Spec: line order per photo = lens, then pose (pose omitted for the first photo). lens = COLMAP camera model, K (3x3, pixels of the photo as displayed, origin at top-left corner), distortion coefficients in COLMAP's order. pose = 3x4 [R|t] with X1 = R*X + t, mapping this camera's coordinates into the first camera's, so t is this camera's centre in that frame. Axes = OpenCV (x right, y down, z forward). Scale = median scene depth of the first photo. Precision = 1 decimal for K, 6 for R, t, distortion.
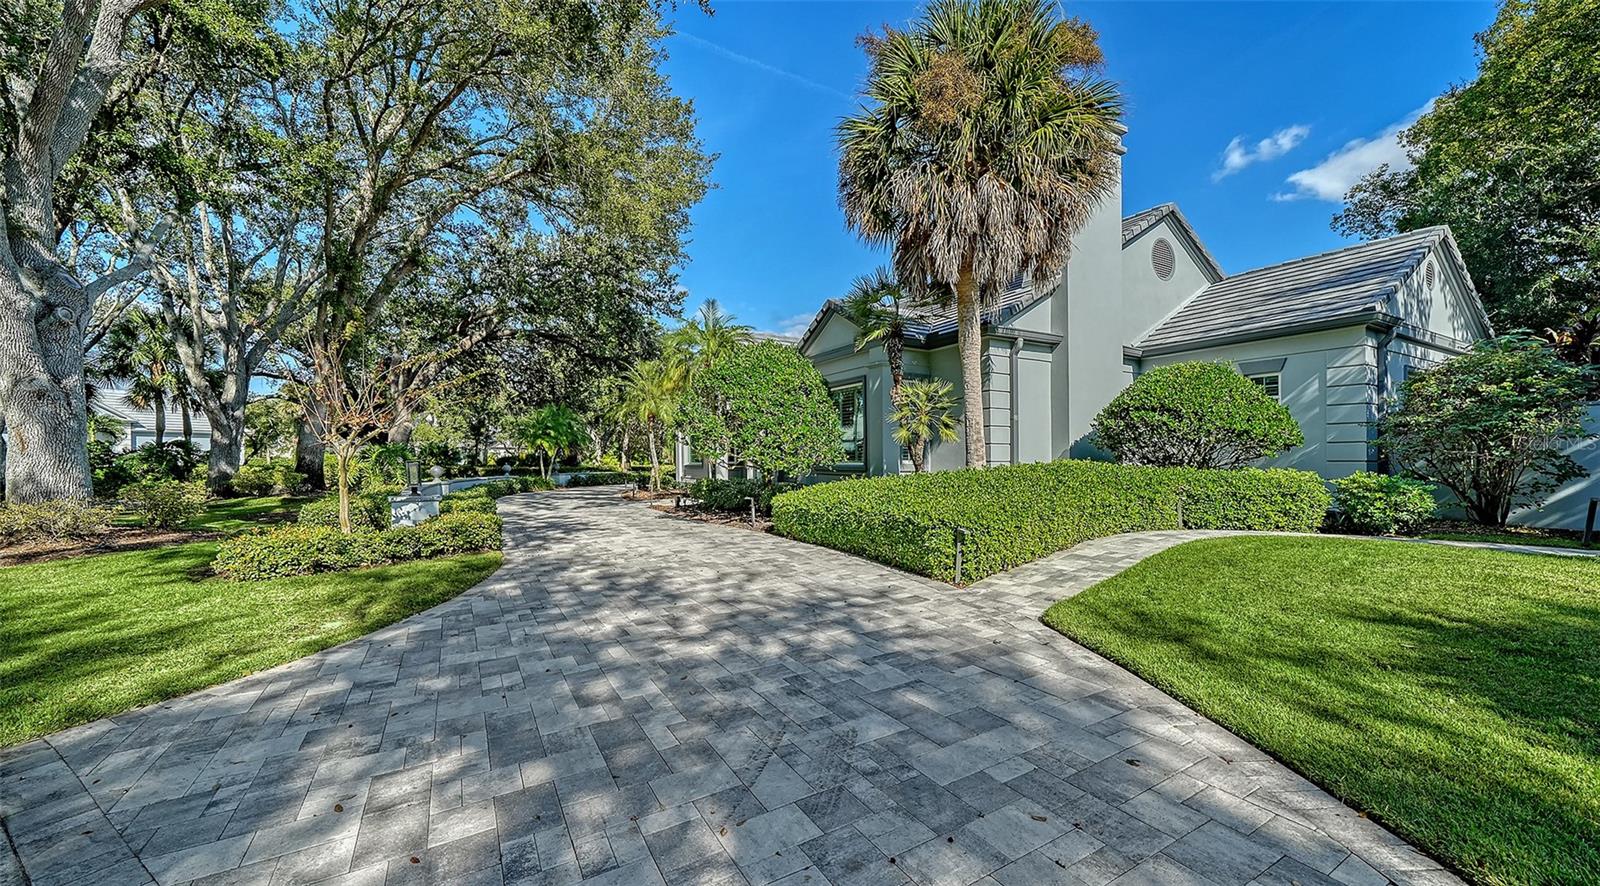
lens RADIAL K [[577.1, 0, 808.7], [0, 577.1, 469.9], [0, 0, 1]] dist [0.000729, 0.000002]
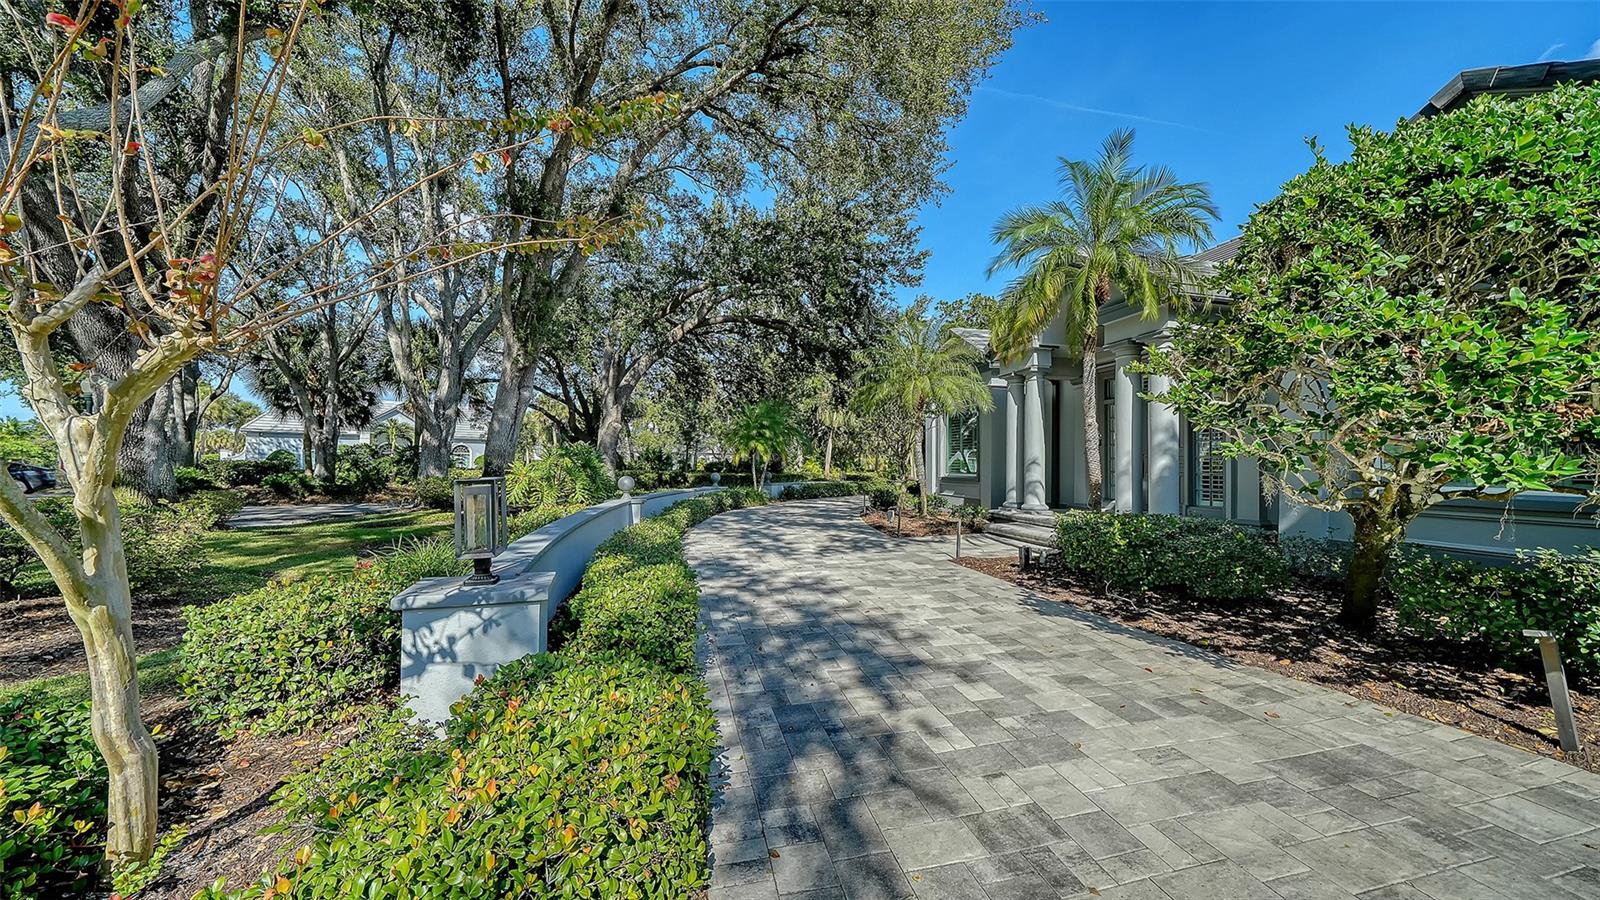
lens RADIAL K [[568.2, 0, 800.1], [0, 568.2, 460.8], [0, 0, 1]] dist [-0.000419, -0.000001]
pose [[0.945782, 0.008146, -0.324700, -0.125483], [-0.016980, 0.999558, -0.024385, -0.006630], [0.324358, 0.028576, 0.945503, 0.233702]]
